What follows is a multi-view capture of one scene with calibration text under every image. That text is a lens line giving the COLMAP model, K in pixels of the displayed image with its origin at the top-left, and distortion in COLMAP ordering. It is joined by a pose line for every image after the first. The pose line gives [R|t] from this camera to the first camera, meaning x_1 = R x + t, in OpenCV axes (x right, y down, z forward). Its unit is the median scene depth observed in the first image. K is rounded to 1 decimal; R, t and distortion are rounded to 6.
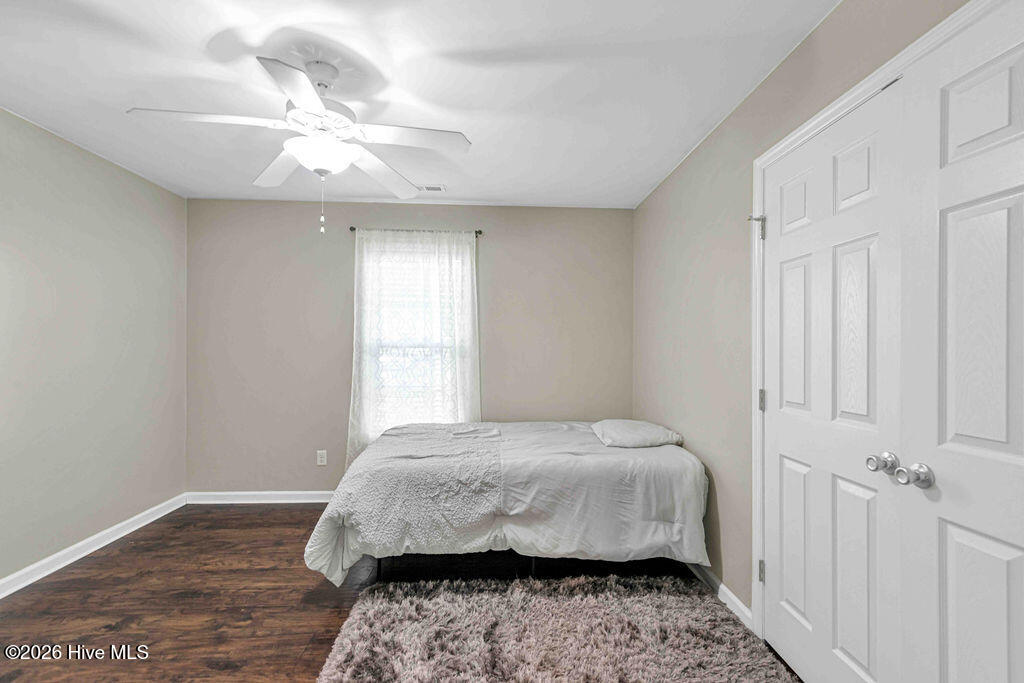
lens RADIAL K [[457.7, 0, 521.0], [0, 457.7, 348.4], [0, 0, 1]] dist [0.011734, -0.000581]
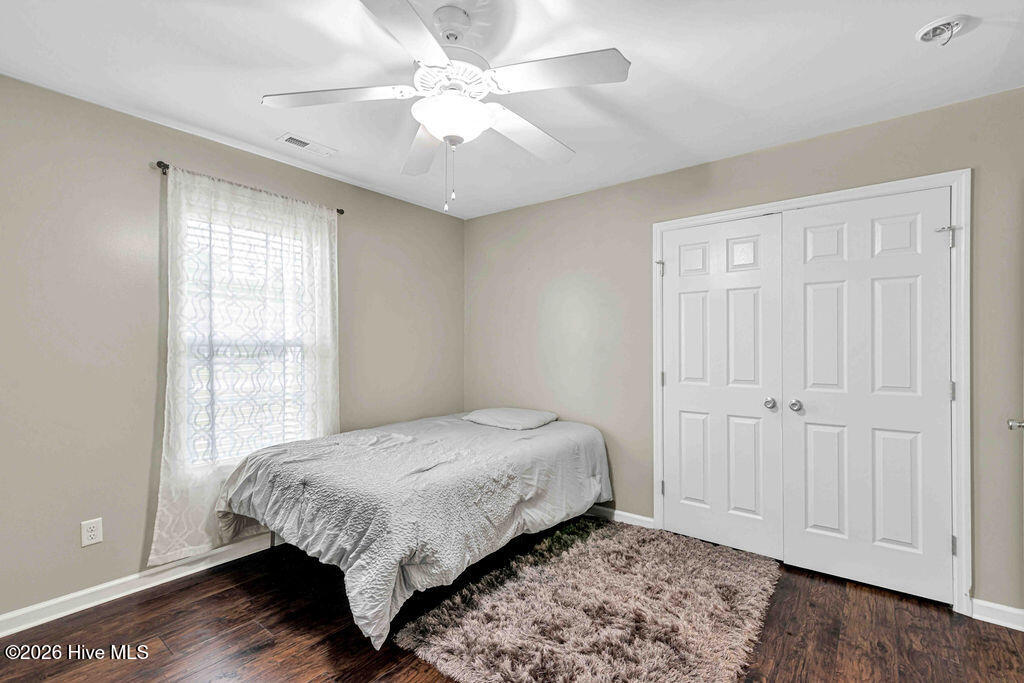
lens RADIAL K [[457.7, 0, 508.0], [0, 457.7, 346.9], [0, 0, 1]] dist [0.011734, -0.000581]
pose [[0.658064, -0.007029, 0.752929, -0.856439], [0.002823, 0.999972, 0.006868, -0.007642], [-0.752956, -0.002394, 0.658066, 0.315536]]
